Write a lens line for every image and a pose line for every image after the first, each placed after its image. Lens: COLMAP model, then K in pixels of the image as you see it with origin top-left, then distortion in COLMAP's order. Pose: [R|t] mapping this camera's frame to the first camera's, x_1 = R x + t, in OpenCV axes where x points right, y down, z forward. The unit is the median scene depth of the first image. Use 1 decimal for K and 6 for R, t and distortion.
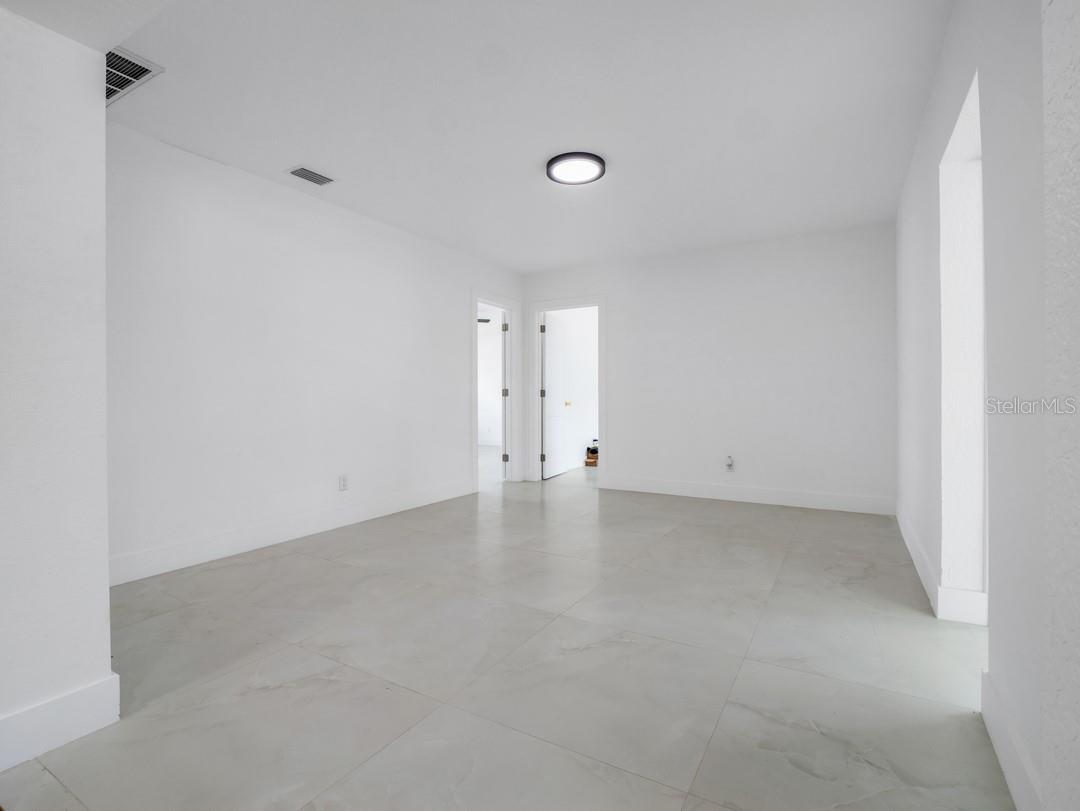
lens RADIAL K [[507.8, 0, 537.1], [0, 507.8, 380.1], [0, 0, 1]] dist [-0.015218, 0.000069]
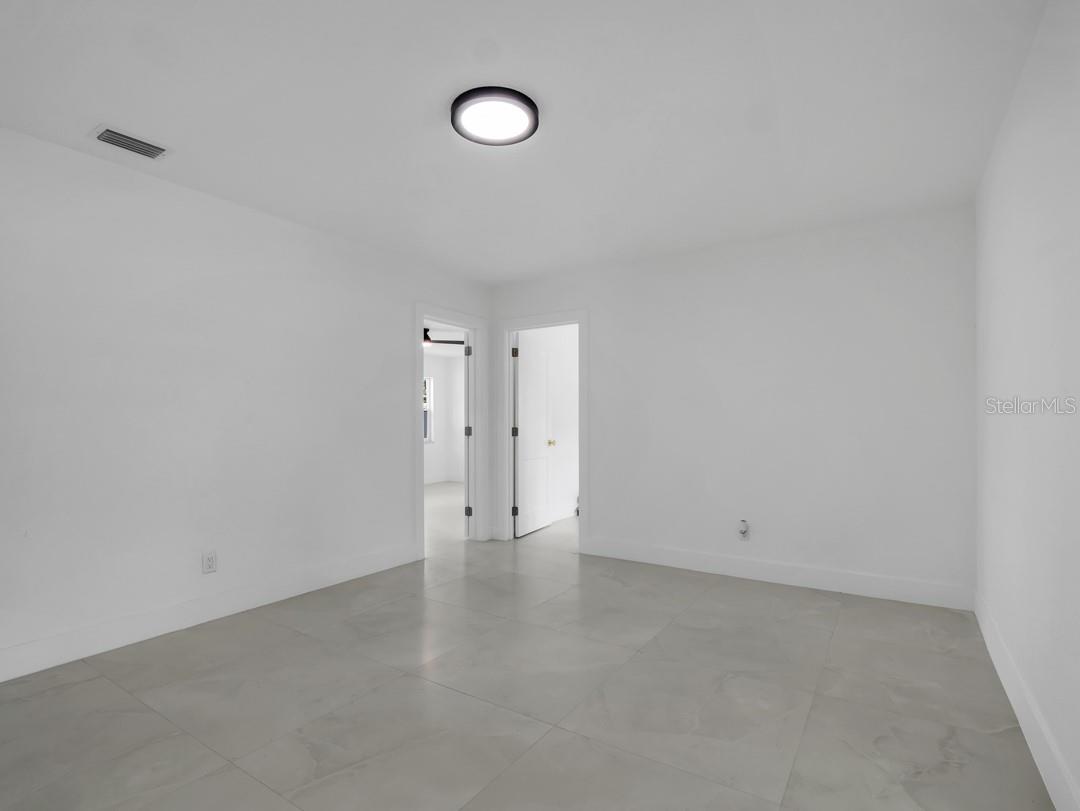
lens RADIAL K [[520.2, 0, 542.3], [0, 520.2, 402.6], [0, 0, 1]] dist [-0.018115, 0.000497]
pose [[0.999011, -0.001223, -0.044441, 0.094015], [0.001281, 0.999998, 0.001279, -0.022280], [0.044439, -0.001334, 0.999011, 0.174606]]
